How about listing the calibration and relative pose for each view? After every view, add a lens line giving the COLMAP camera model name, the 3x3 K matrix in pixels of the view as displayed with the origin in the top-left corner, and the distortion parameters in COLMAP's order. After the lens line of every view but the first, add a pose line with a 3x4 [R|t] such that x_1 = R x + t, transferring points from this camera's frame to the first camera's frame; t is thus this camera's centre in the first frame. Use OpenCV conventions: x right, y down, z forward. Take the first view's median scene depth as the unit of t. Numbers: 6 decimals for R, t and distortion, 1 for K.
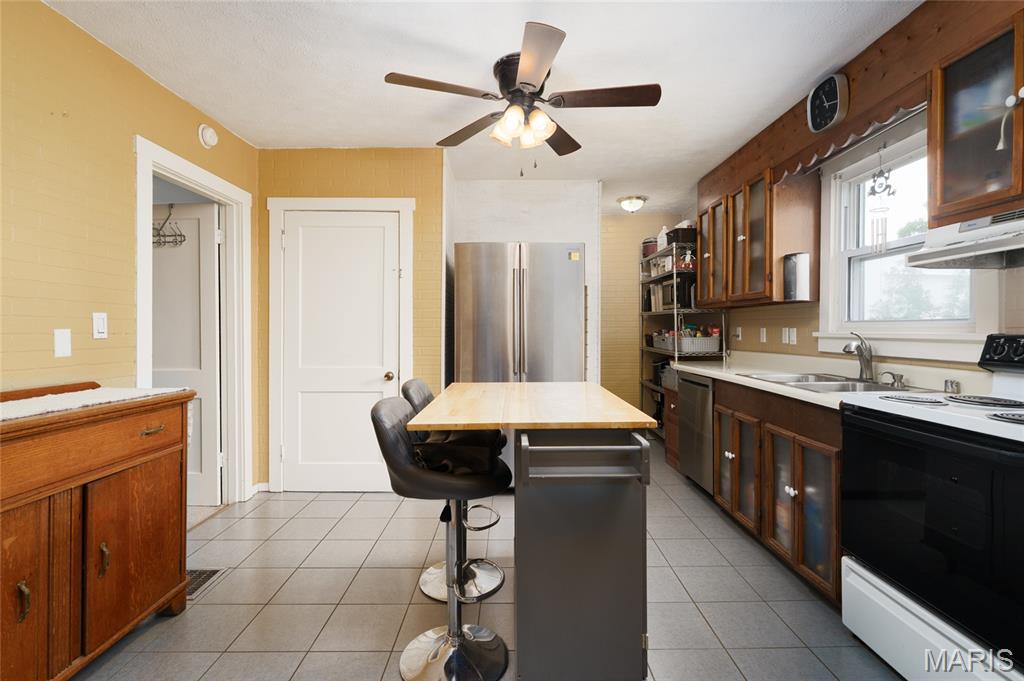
lens RADIAL K [[492.5, 0, 514.1], [0, 492.5, 328.4], [0, 0, 1]] dist [-0.016873, -0.000097]
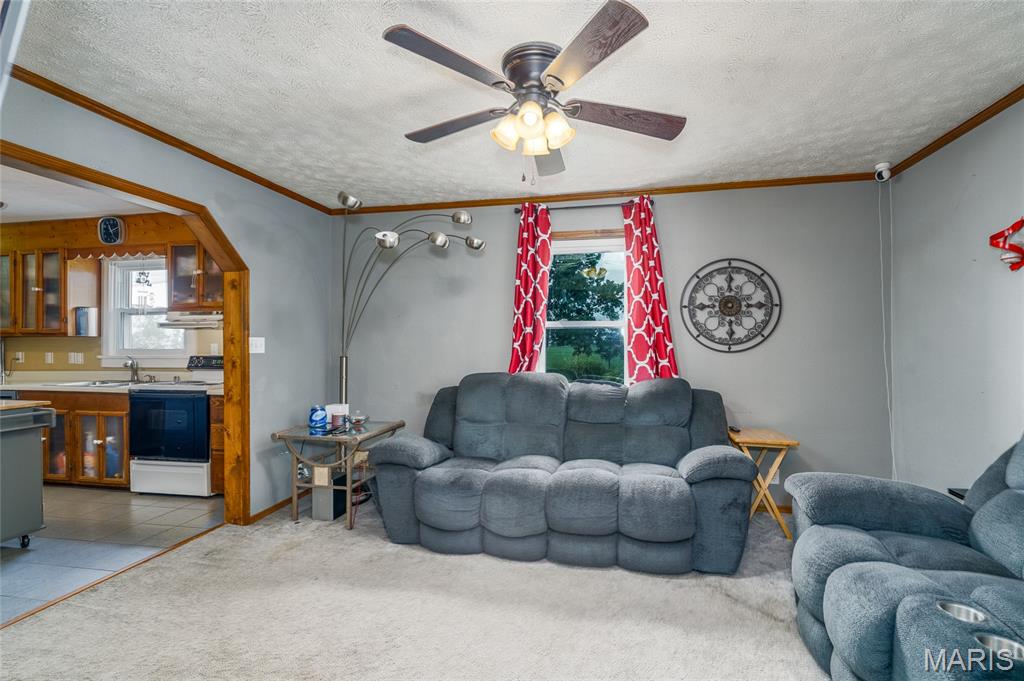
lens RADIAL K [[468.7, 0, 512.0], [0, 468.7, 340.5], [0, 0, 1]] dist [-0.000330, 0.000129]
pose [[0.223065, -0.004779, 0.974792, -0.715185], [0.005511, 0.999978, 0.003642, -0.047650], [-0.974788, 0.004560, 0.223087, -0.822219]]
